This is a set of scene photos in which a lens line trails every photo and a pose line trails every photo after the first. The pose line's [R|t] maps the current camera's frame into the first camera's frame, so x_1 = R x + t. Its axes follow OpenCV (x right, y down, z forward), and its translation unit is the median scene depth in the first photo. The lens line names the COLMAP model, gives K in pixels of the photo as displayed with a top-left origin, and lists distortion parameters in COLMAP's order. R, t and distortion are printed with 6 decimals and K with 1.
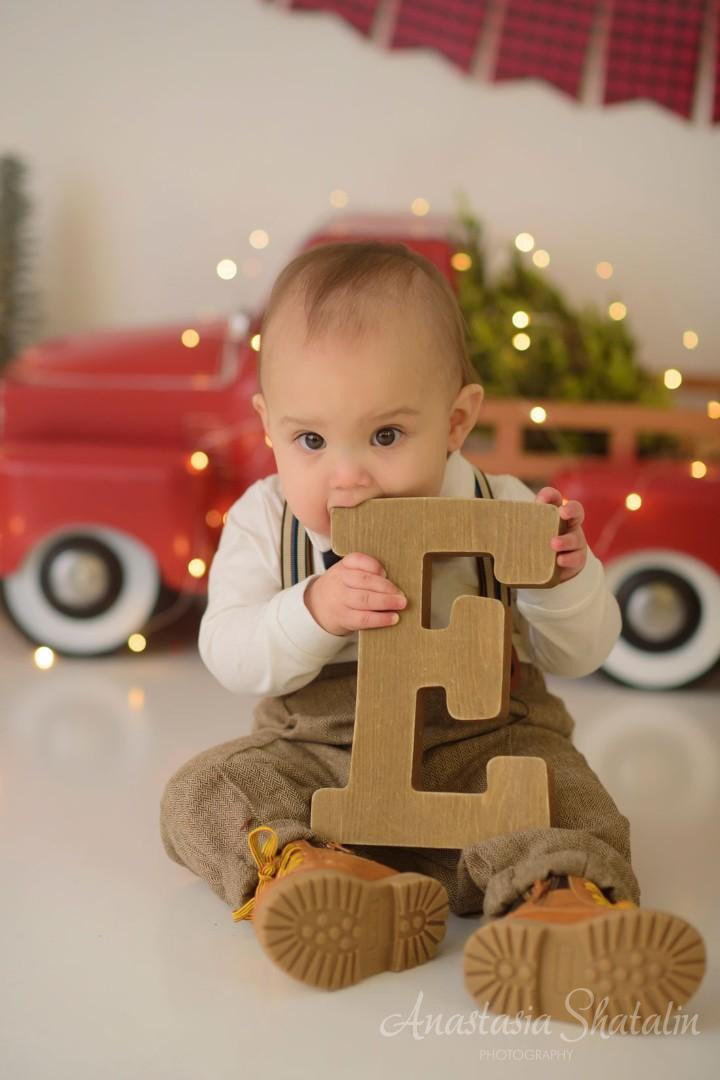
lens RADIAL K [[2828.1, 0, 357.6], [0, 2828.1, 540.3], [0, 0, 1]] dist [-0.025804, -0.444086]
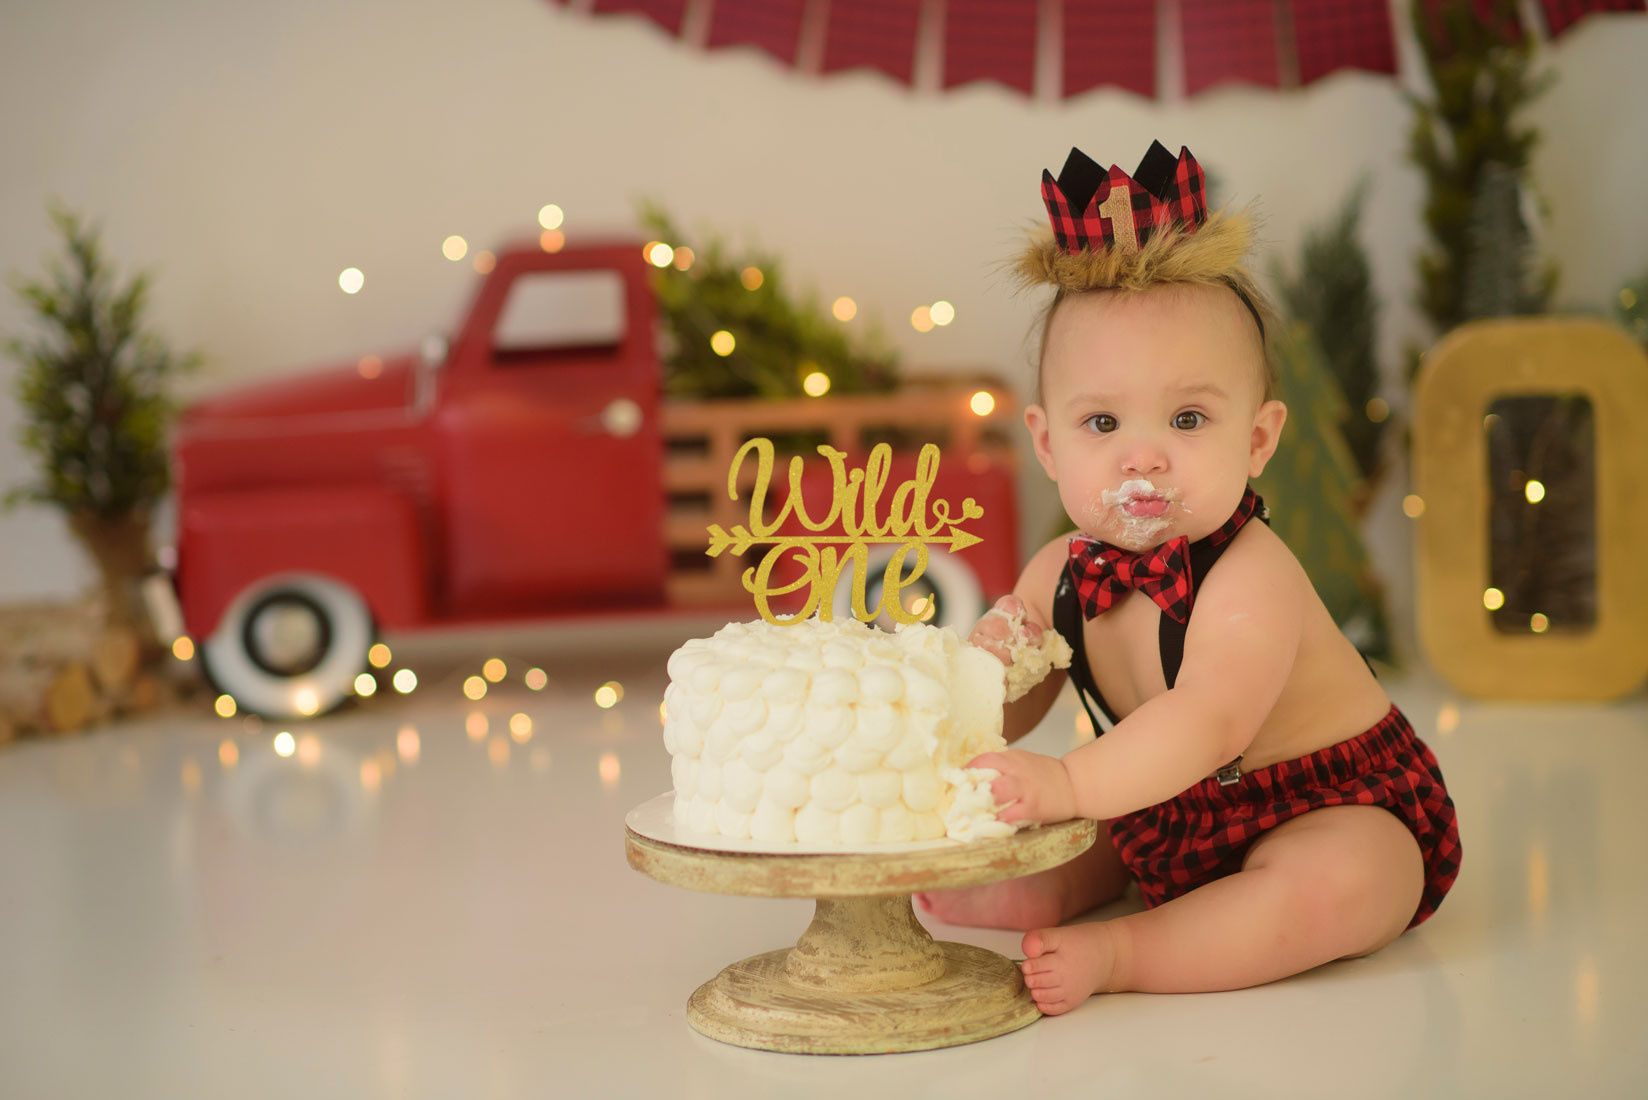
lens RADIAL K [[4212.6, 0, 827.7], [0, 4212.6, 550.6], [0, 0, 1]] dist [-0.112900, 1.548293]
pose [[0.982133, -0.090826, 0.164820, -0.205699], [0.101276, 0.993274, -0.056126, 0.075170], [-0.158613, 0.071816, 0.984725, -0.372485]]
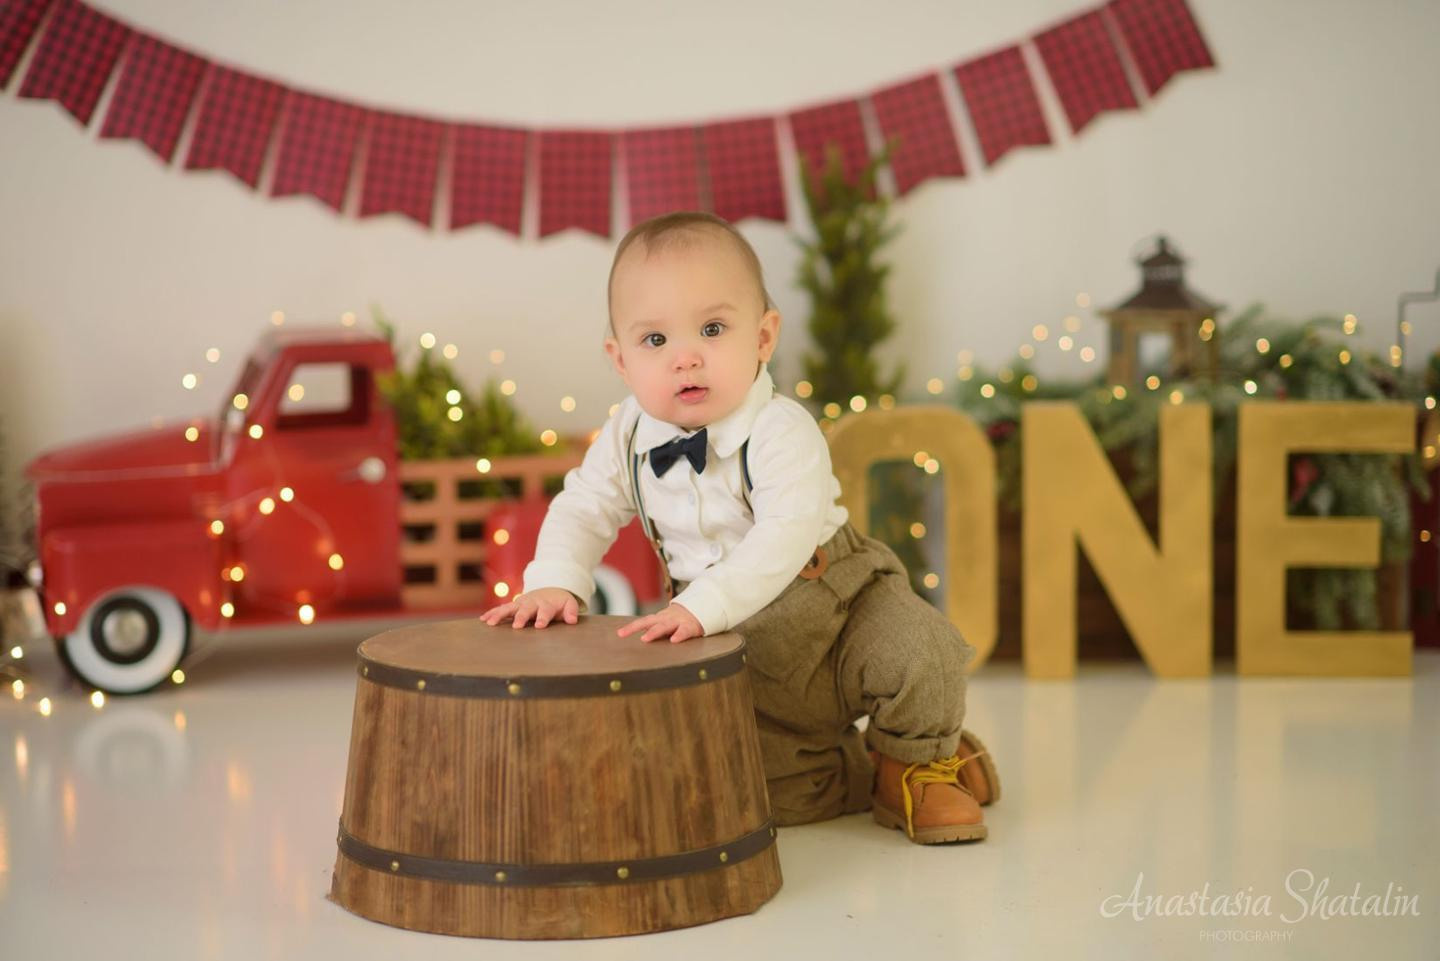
lens RADIAL K [[3770.8, 0, 722.3], [0, 3770.8, 479.9], [0, 0, 1]] dist [-0.025804, -0.444086]
pose [[0.947280, -0.085213, 0.308867, -0.347288], [0.110016, 0.991882, -0.063766, 0.080307], [-0.300926, 0.094385, 0.948965, -0.651293]]
